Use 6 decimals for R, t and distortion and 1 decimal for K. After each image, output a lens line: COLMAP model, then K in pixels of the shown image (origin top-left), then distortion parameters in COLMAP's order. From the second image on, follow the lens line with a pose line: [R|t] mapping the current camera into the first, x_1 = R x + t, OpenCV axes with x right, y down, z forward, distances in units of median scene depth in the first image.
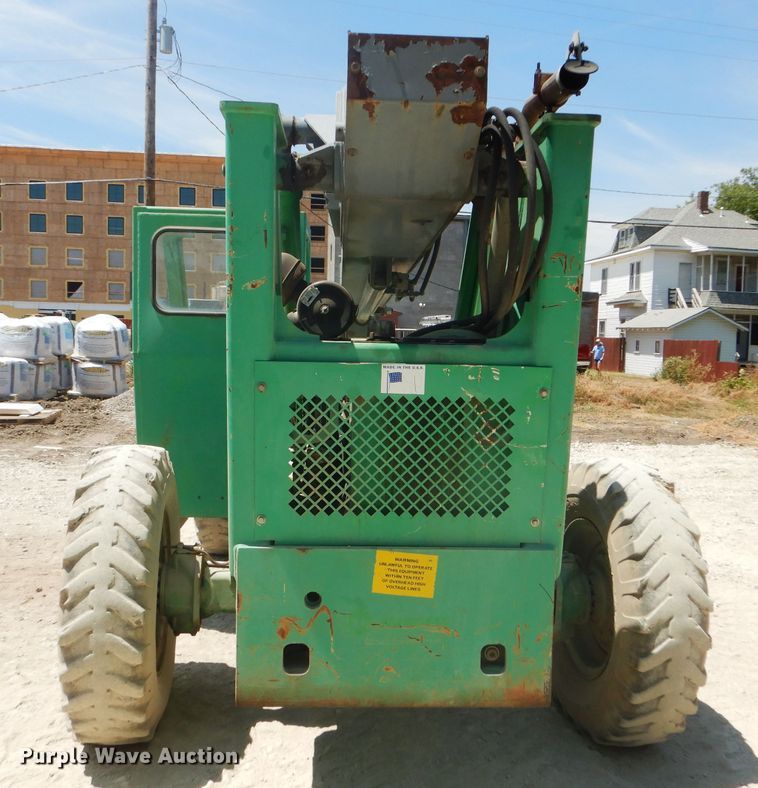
lens RADIAL K [[859.0, 0, 375.7], [0, 859.0, 415.6], [0, 0, 1]] dist [0.000726, 0.000000]
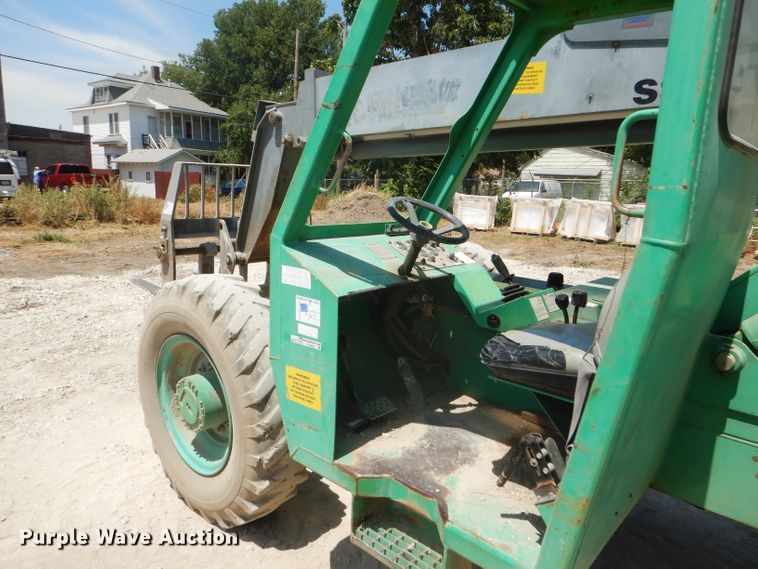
lens RADIAL K [[544.0, 0, 367.0], [0, 544.0, 280.5], [0, 0, 1]] dist [0.002772, -0.002050]
pose [[0.706301, -0.131035, 0.695679, -0.054558], [0.052333, 0.989695, 0.133282, -0.009731], [-0.705975, -0.057731, 0.705880, 0.093541]]
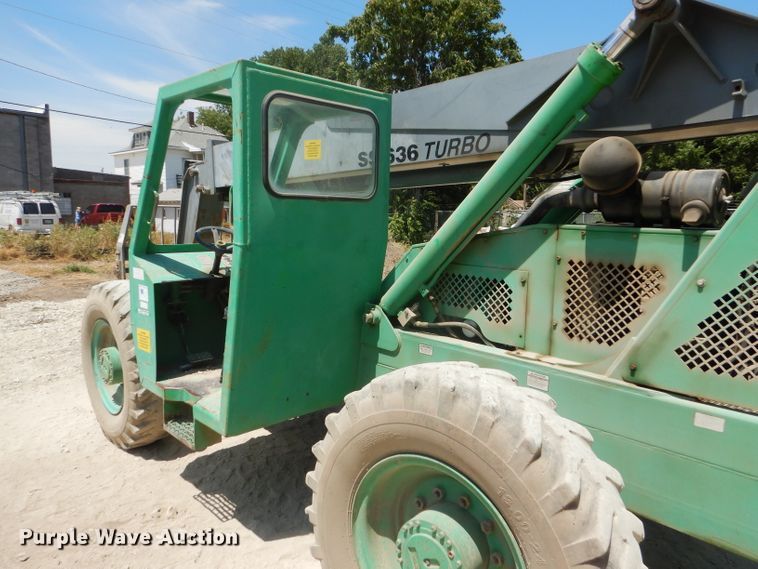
lens RADIAL K [[544.0, 0, 368.2], [0, 544.0, 279.5], [0, 0, 1]] dist [0.002772, -0.002050]
pose [[0.749652, -0.093764, 0.655156, -0.053564], [0.065403, 0.995563, 0.067646, -0.006850], [-0.658593, -0.007862, 0.752459, 0.054080]]
